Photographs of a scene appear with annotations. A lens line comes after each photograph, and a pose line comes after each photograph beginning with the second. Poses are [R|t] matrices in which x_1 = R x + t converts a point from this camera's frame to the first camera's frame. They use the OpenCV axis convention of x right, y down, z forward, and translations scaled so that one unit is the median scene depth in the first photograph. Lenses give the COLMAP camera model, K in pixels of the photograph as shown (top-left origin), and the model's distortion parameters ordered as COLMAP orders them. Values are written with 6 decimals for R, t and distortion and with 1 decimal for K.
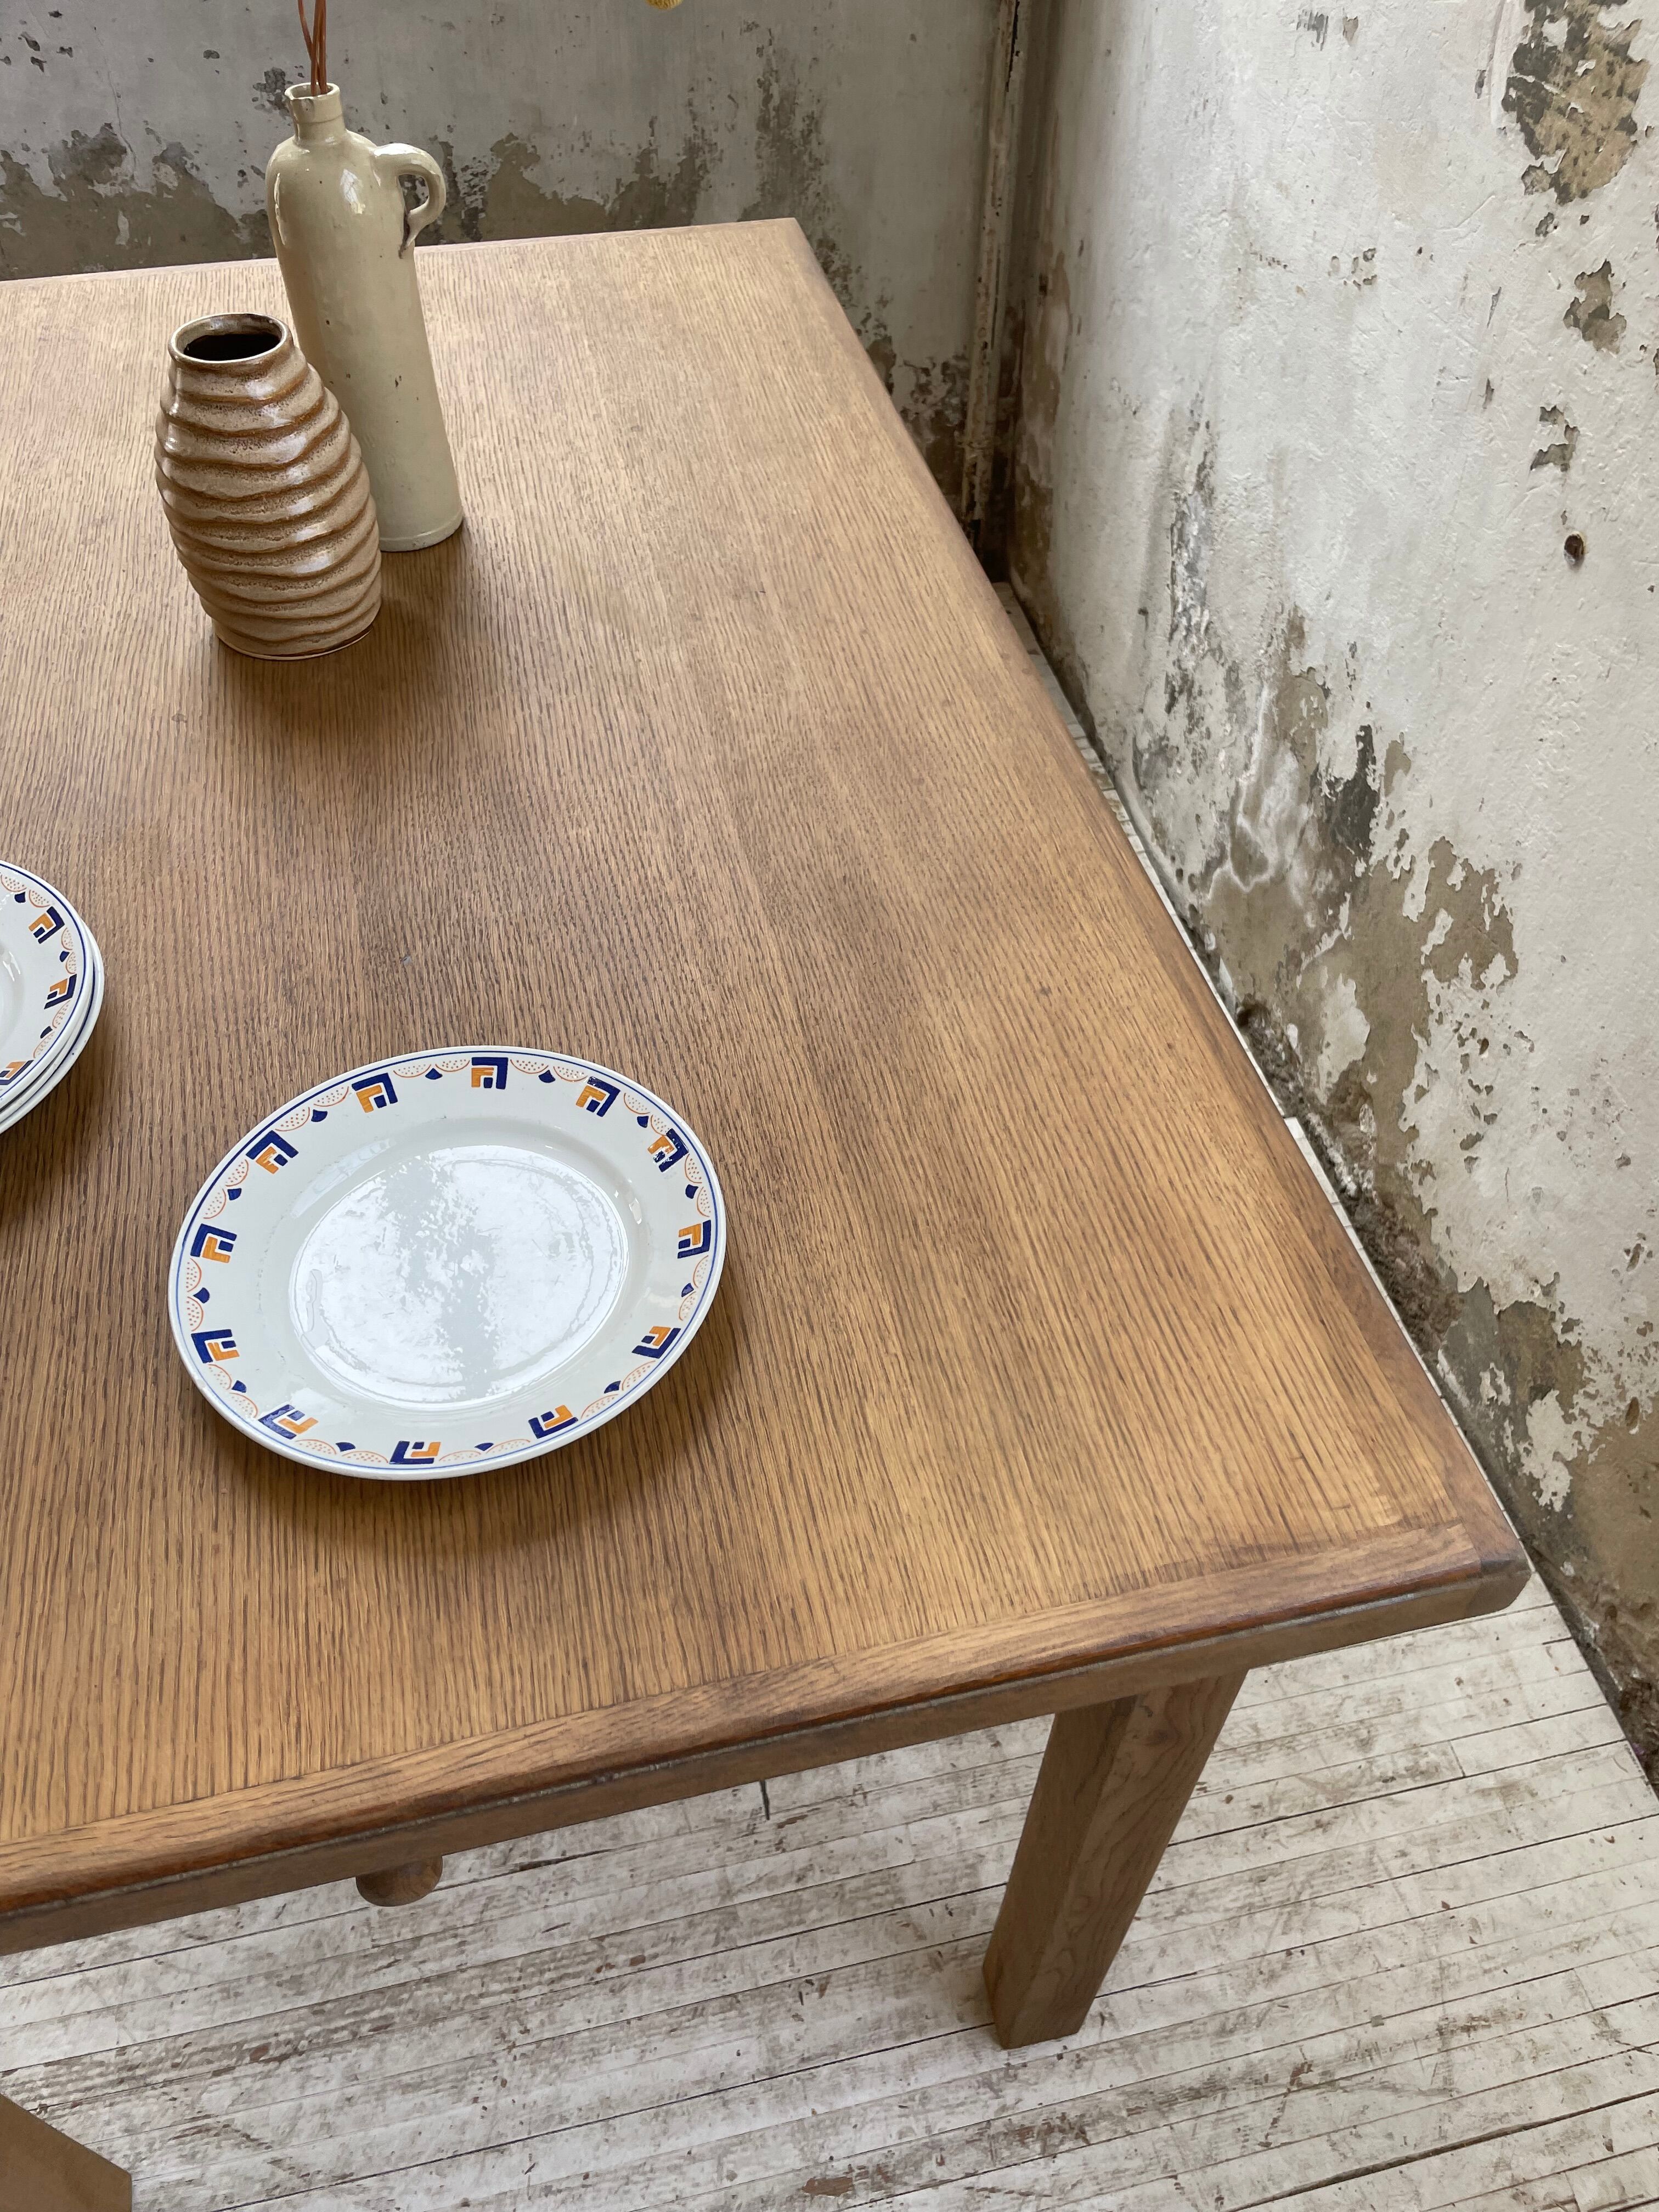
lens RADIAL K [[1687.6, 0, 844.1], [0, 1687.6, 1121.2], [0, 0, 1]] dist [0.083581, -0.117074]
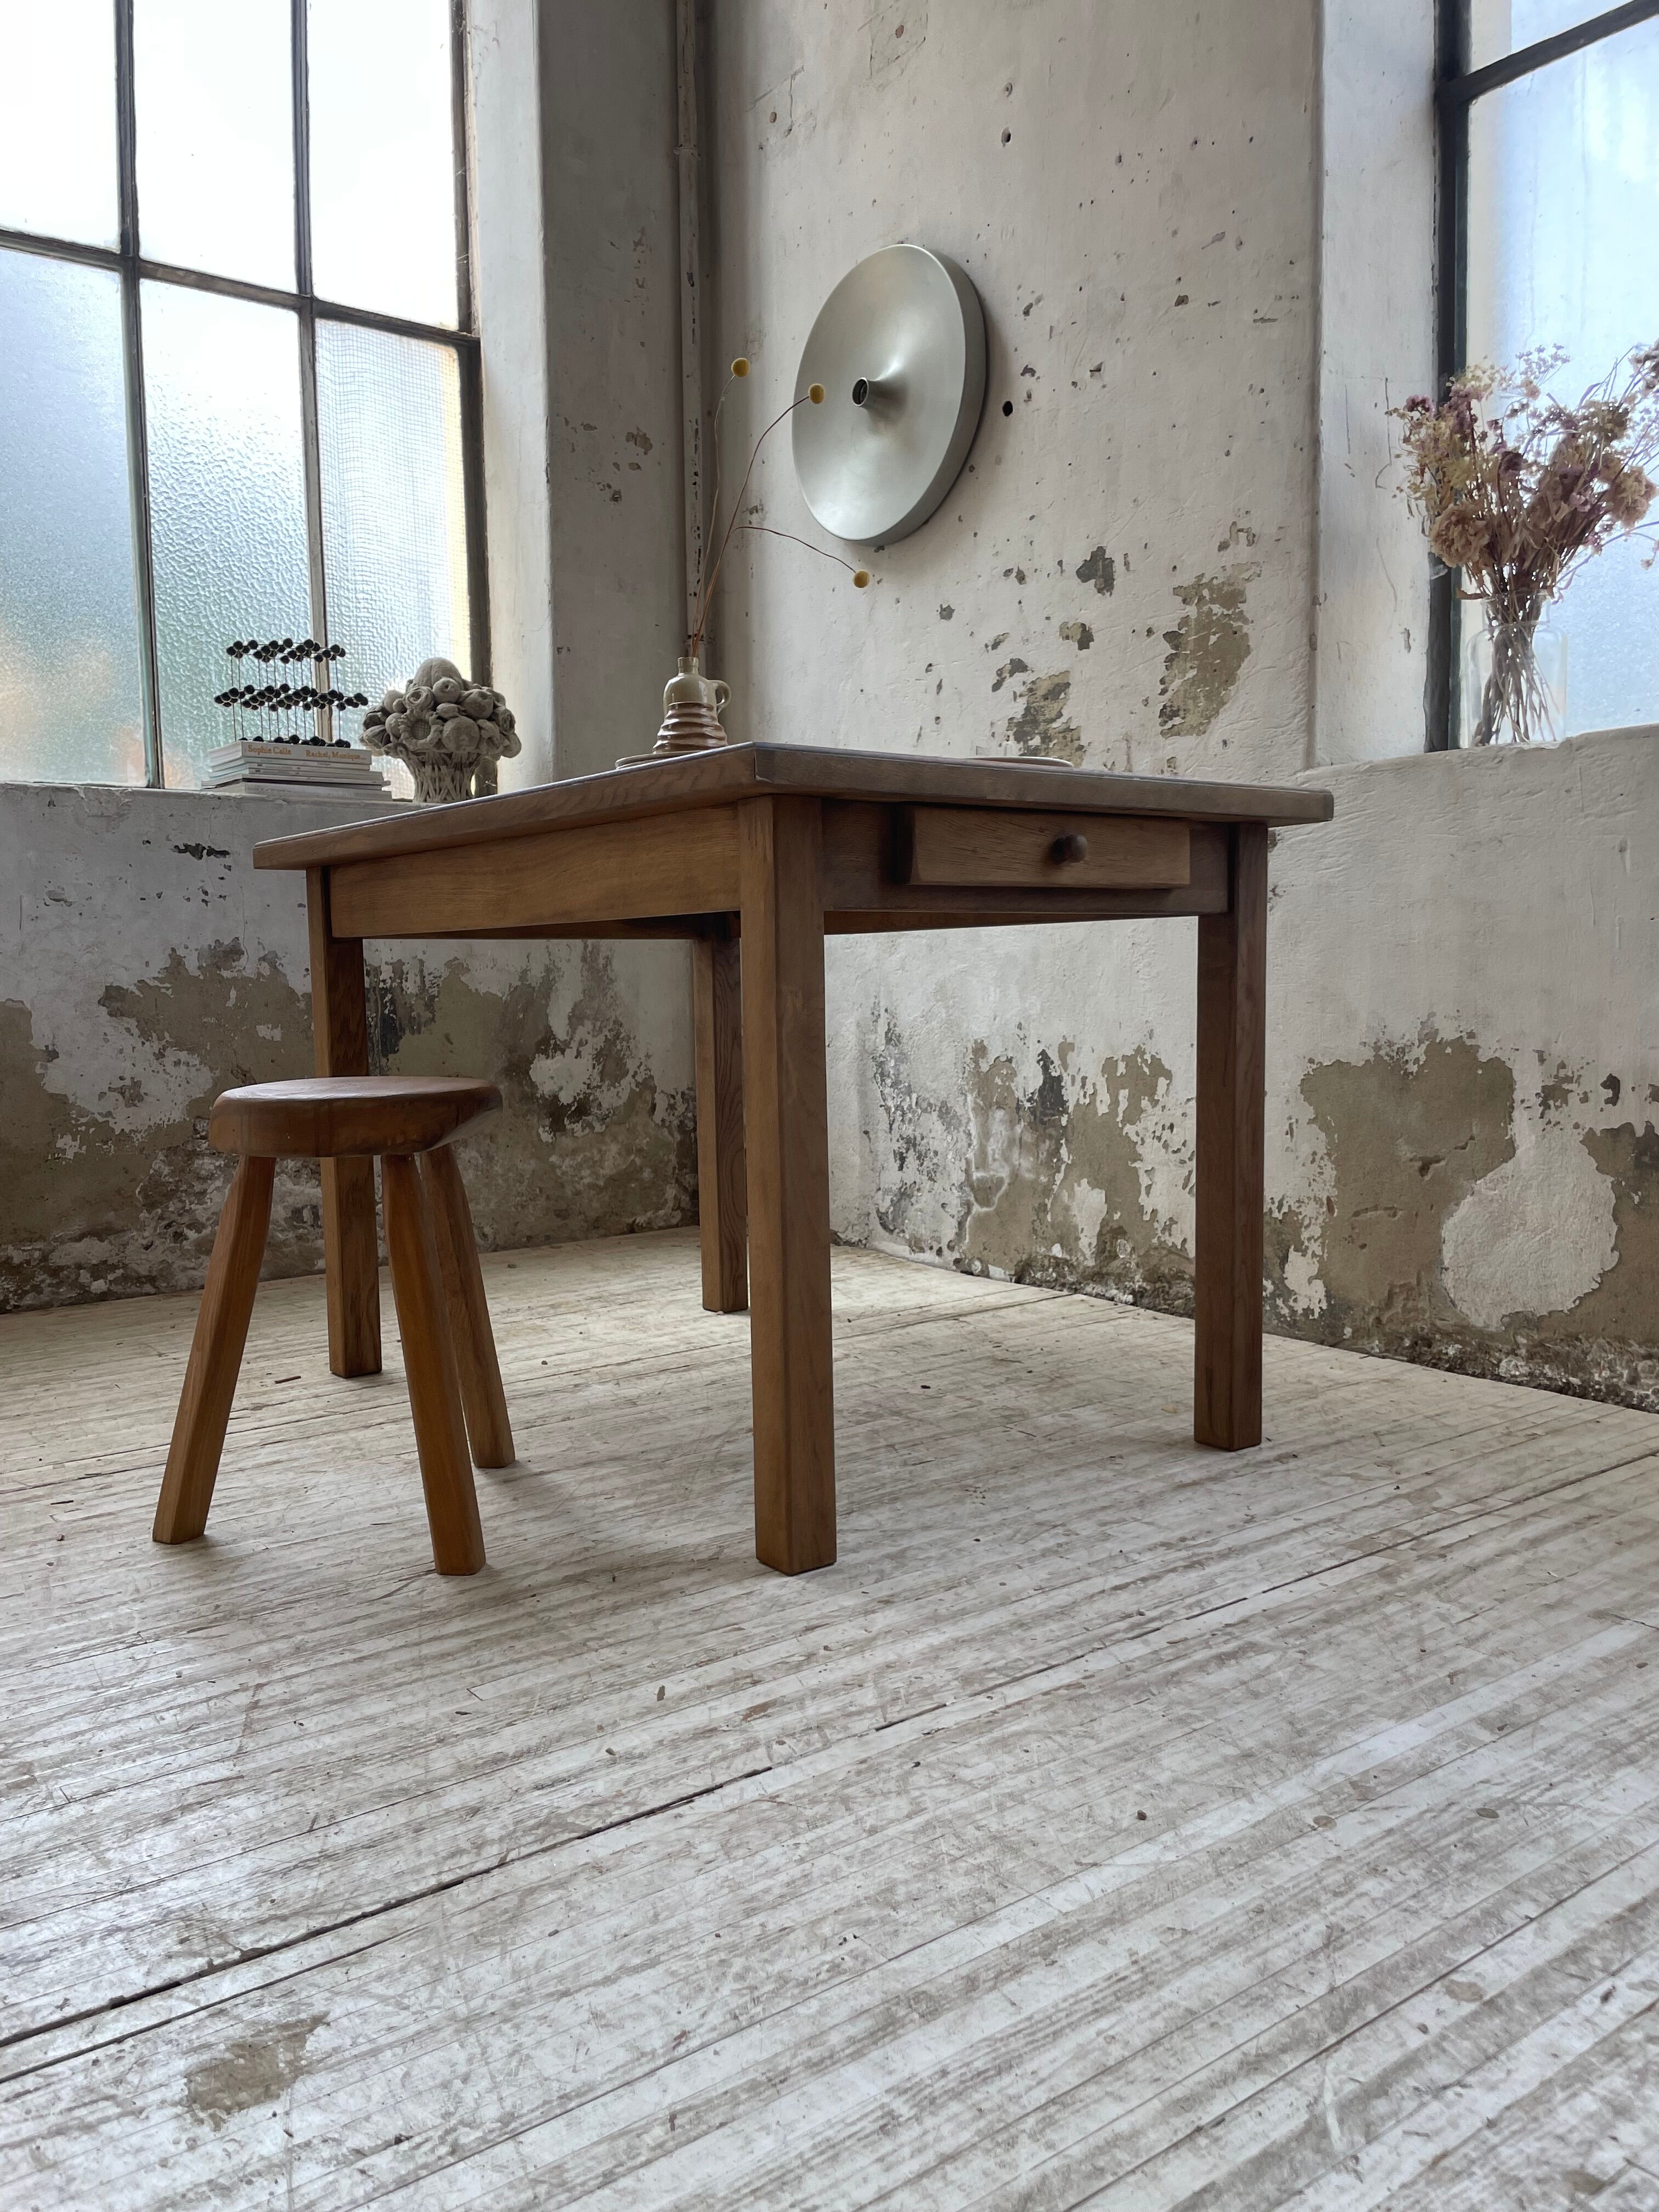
lens RADIAL K [[1686.6, 0, 809.8], [0, 1686.6, 1098.4], [0, 0, 1]] dist [0.086470, -0.119910]
pose [[0.912002, -0.059721, 0.405814, -0.846522], [0.325177, 0.708308, -0.626546, 1.087585], [-0.250023, 0.703373, 0.665399, -0.225943]]
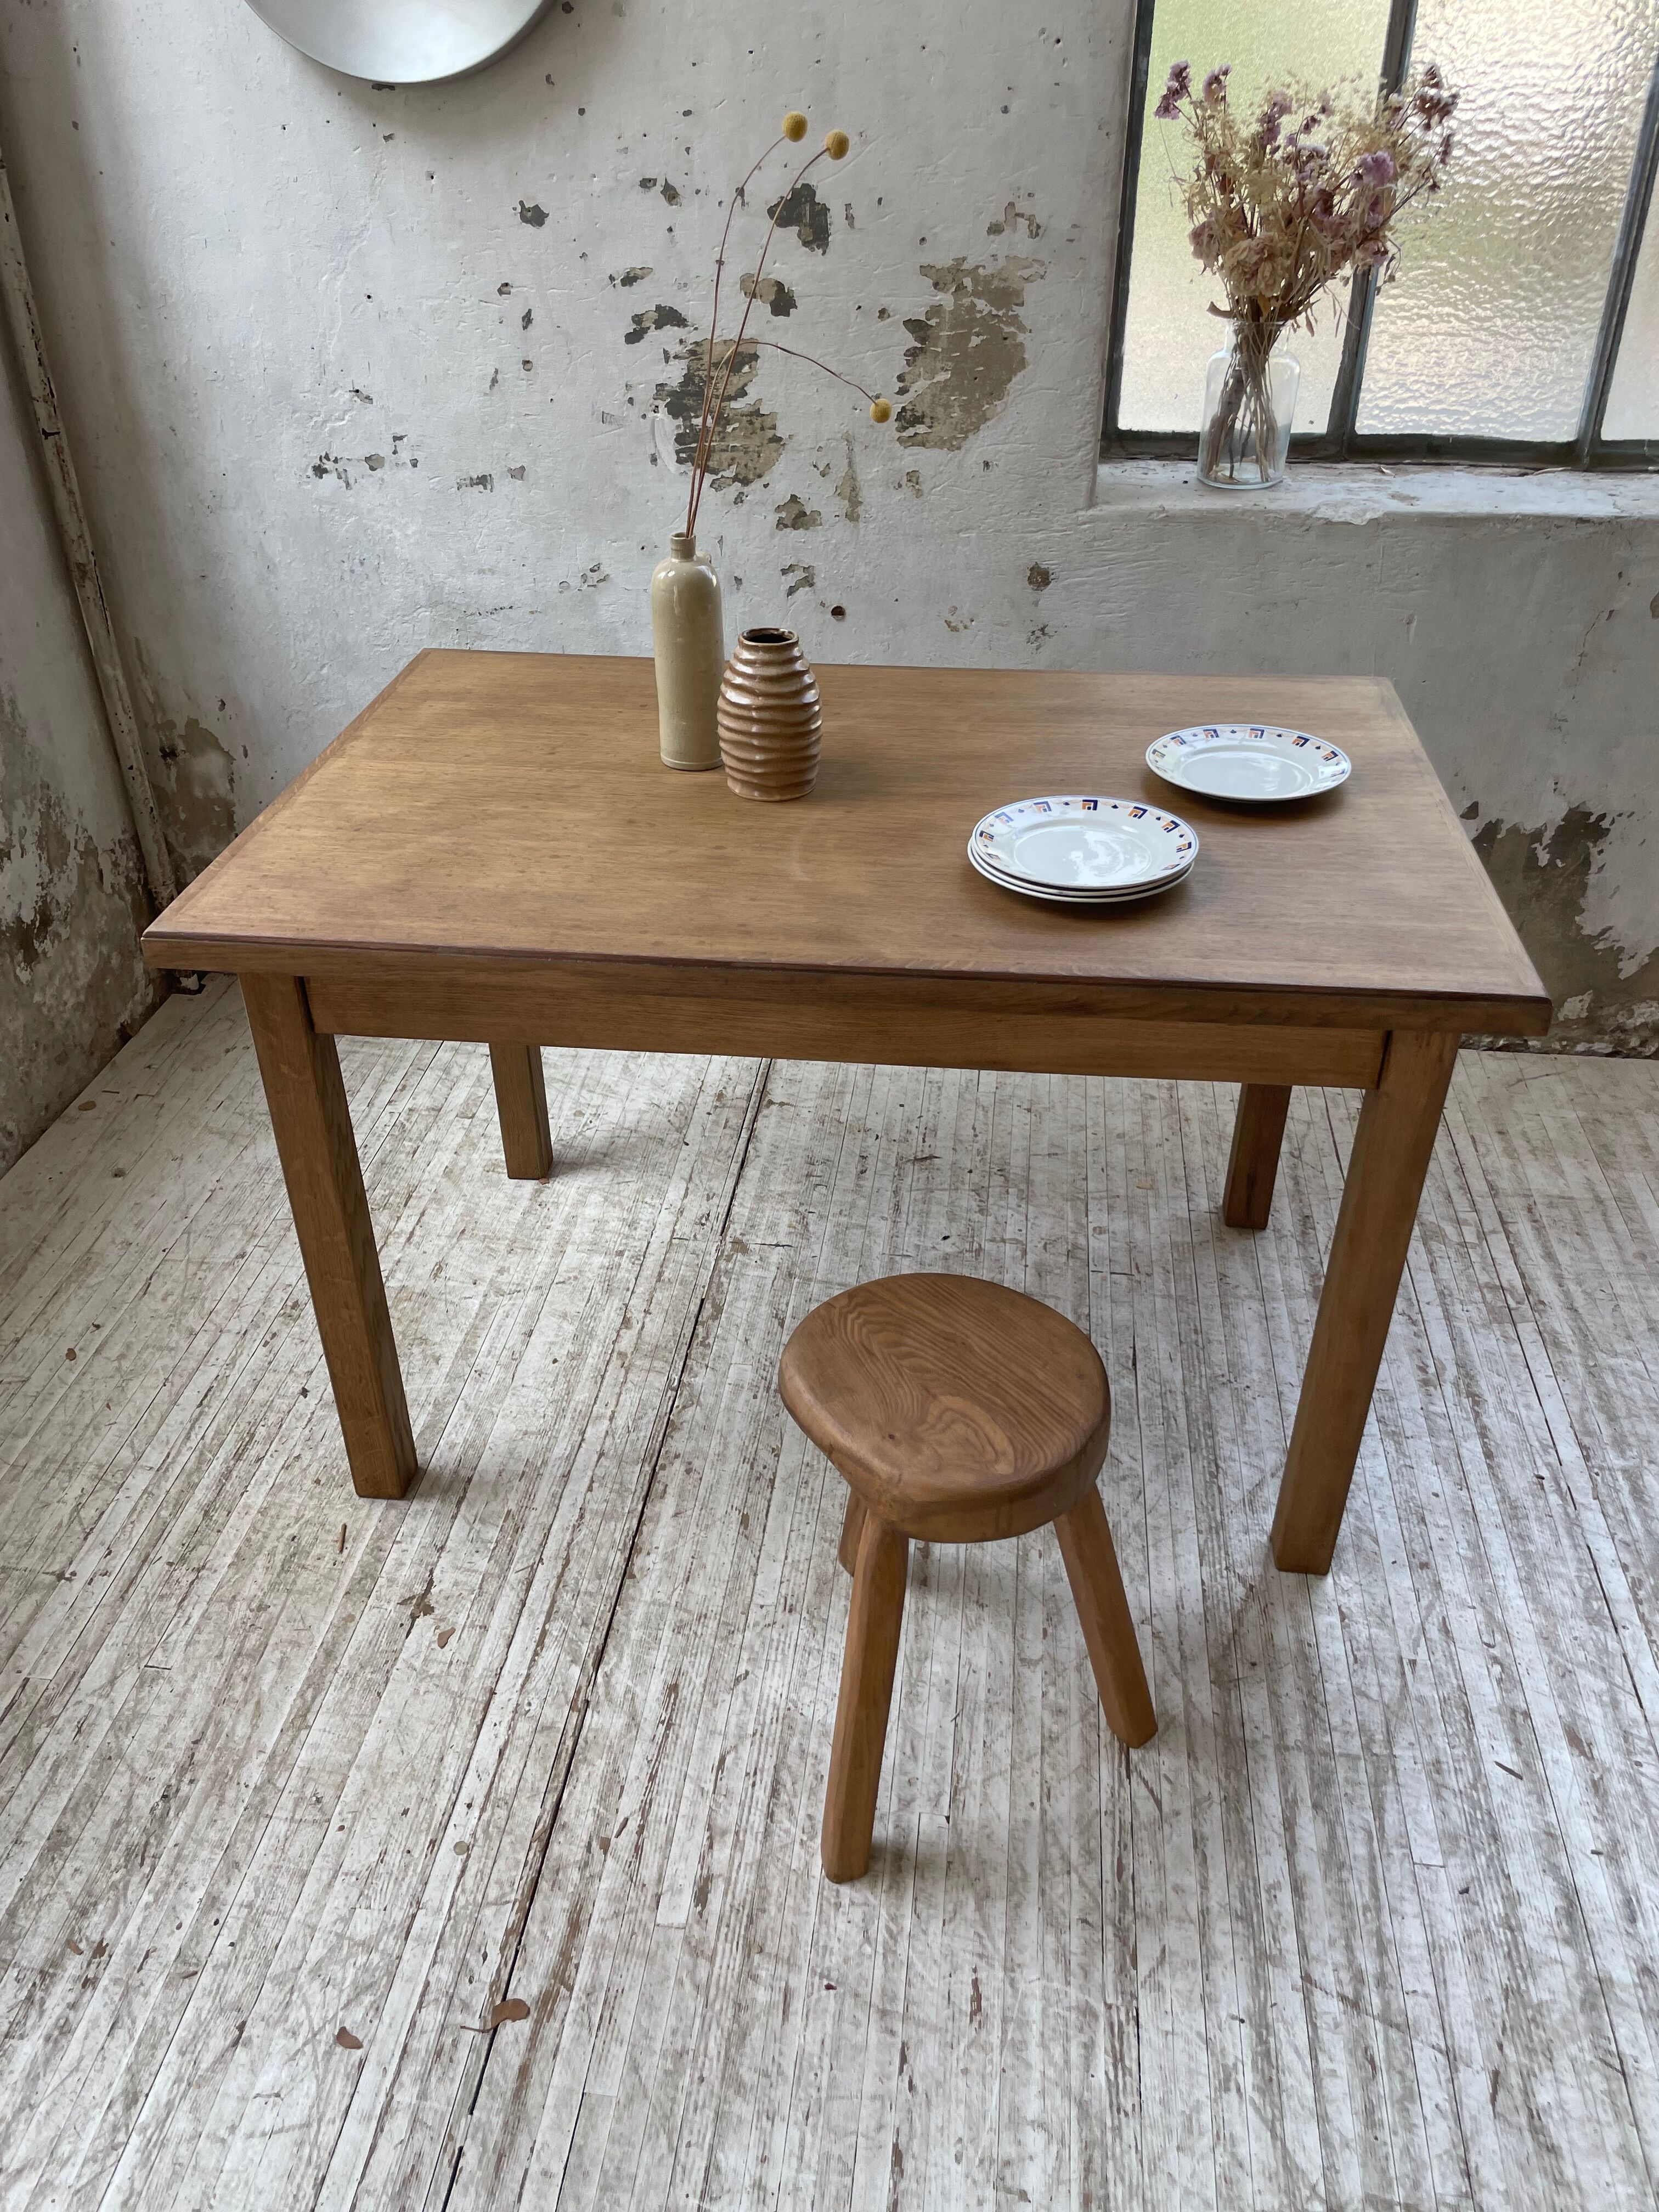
lens RADIAL K [[1687.6, 0, 810.6], [0, 1687.6, 1122.6], [0, 0, 1]] dist [0.083581, -0.117074]
pose [[0.343418, -0.528044, 0.776681, -1.449362], [0.708068, 0.688865, 0.155260, -0.224745], [-0.617012, 0.496624, 0.610460, 0.026522]]
